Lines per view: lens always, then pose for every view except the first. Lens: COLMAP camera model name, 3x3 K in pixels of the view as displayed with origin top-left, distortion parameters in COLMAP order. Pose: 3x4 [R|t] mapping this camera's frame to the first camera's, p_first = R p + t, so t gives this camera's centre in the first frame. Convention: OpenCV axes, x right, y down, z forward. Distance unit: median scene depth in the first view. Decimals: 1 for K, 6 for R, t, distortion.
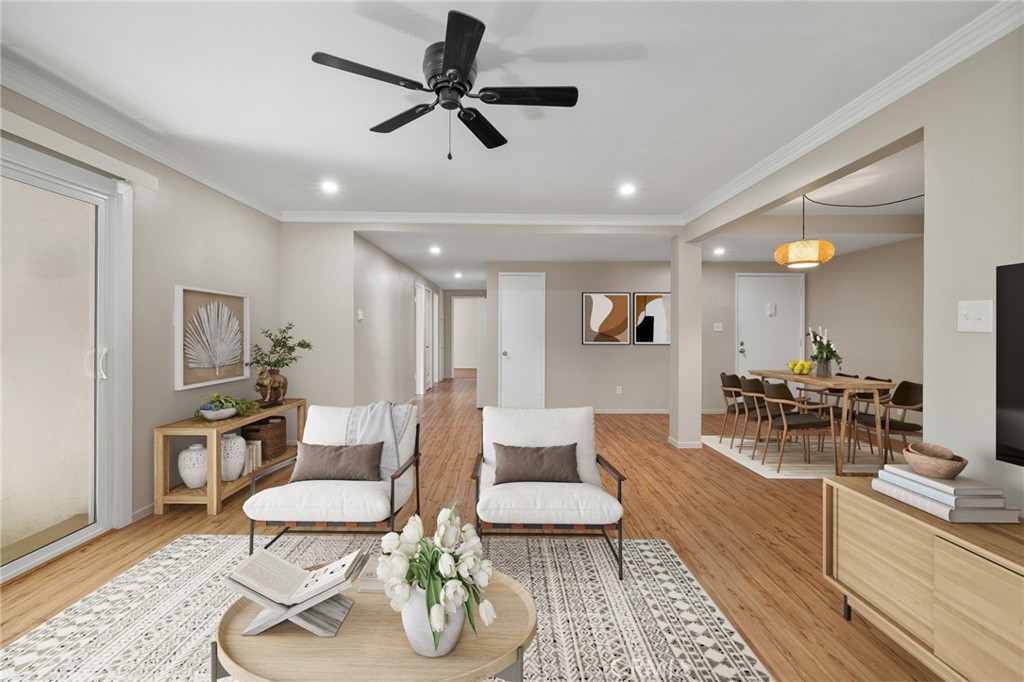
lens RADIAL K [[436.3, 0, 492.4], [0, 436.3, 331.9], [0, 0, 1]] dist [-0.000654, 0.000699]
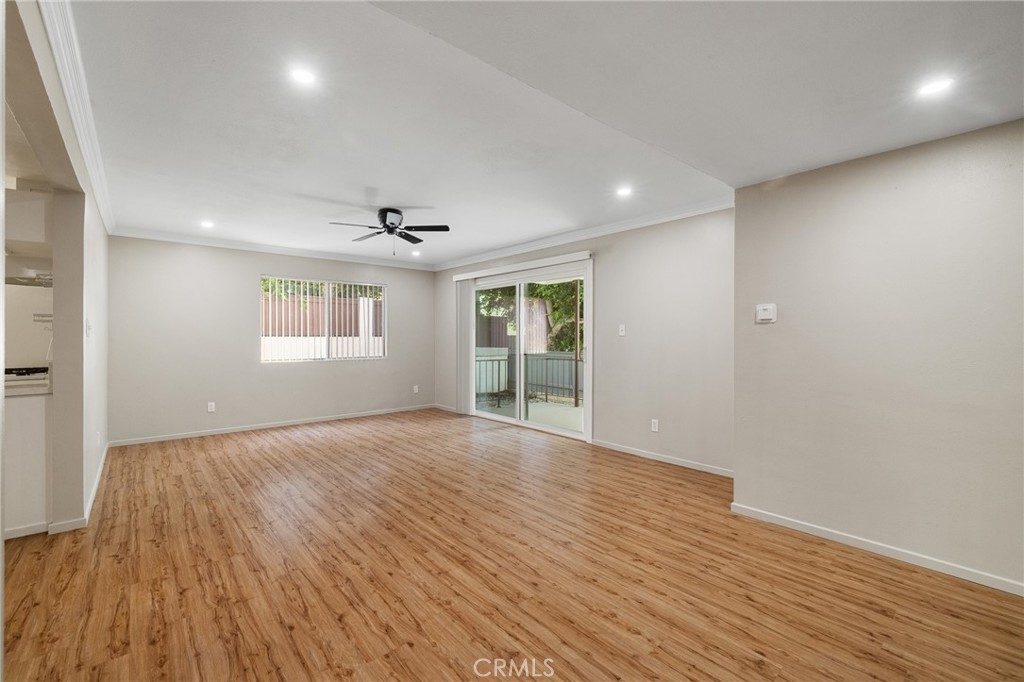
lens RADIAL K [[436.3, 0, 512.2], [0, 436.3, 332.4], [0, 0, 1]] dist [-0.000654, 0.000699]
pose [[-0.736709, -0.011353, -0.676114, 0.493026], [-0.004867, 0.999922, -0.011487, -0.003066], [0.676192, -0.005172, -0.736707, 1.604717]]
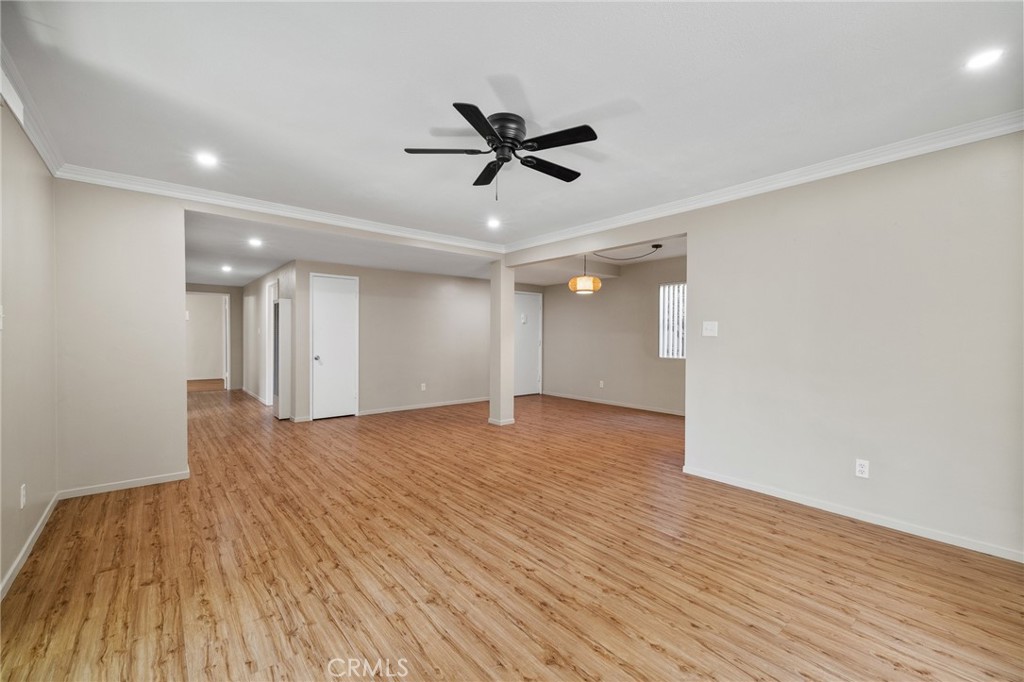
lens RADIAL K [[436.3, 0, 506.1], [0, 436.3, 340.9], [0, 0, 1]] dist [-0.000654, 0.000699]
pose [[0.762953, -0.007963, 0.646405, -0.492940], [-0.000768, 0.999912, 0.013225, -0.001984], [-0.646454, -0.010586, 0.762880, 0.007043]]
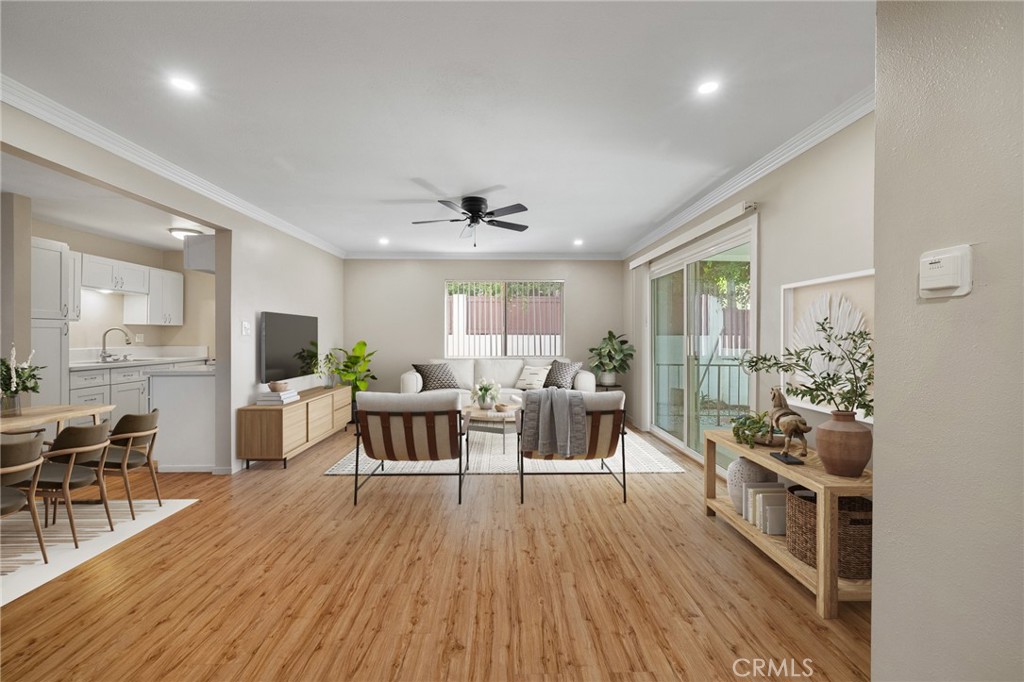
lens RADIAL K [[436.3, 0, 511.4], [0, 436.3, 333.5], [0, 0, 1]] dist [-0.000654, 0.000699]
pose [[-0.998688, -0.005204, -0.050946, -0.089460], [-0.005107, 0.999985, -0.002043, -0.005706], [0.050956, -0.001780, -0.998699, 1.612111]]
